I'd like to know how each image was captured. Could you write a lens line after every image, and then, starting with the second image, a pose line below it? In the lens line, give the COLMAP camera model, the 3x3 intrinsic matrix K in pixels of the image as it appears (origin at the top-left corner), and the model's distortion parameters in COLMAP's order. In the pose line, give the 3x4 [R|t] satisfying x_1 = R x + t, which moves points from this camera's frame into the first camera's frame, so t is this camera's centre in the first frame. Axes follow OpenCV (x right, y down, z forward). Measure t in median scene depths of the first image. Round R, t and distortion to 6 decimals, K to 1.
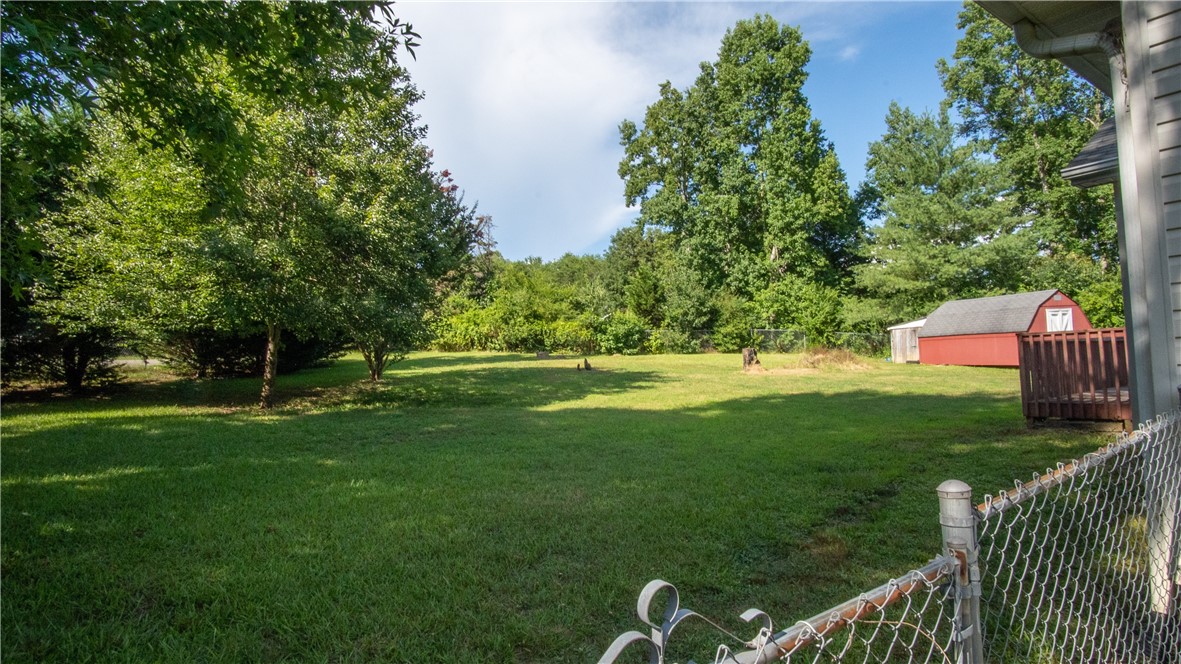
lens RADIAL K [[634.0, 0, 590.5], [0, 634.0, 332.0], [0, 0, 1]] dist [-0.047070, -0.000392]
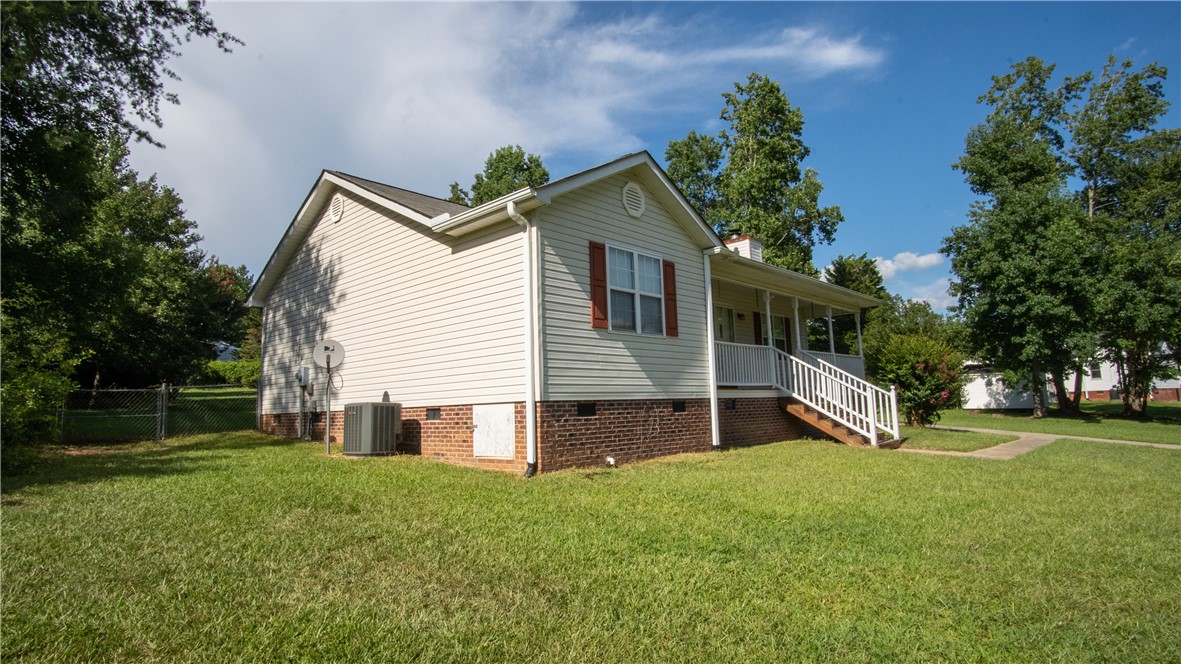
lens RADIAL K [[633.5, 0, 586.4], [0, 633.5, 327.5], [0, 0, 1]] dist [-0.033512, 0.000251]
pose [[0.981646, 0.035706, 0.187339, 0.184699], [-0.020369, 0.996328, -0.083164, 0.000787], [-0.189620, 0.077821, 0.978769, -0.356089]]
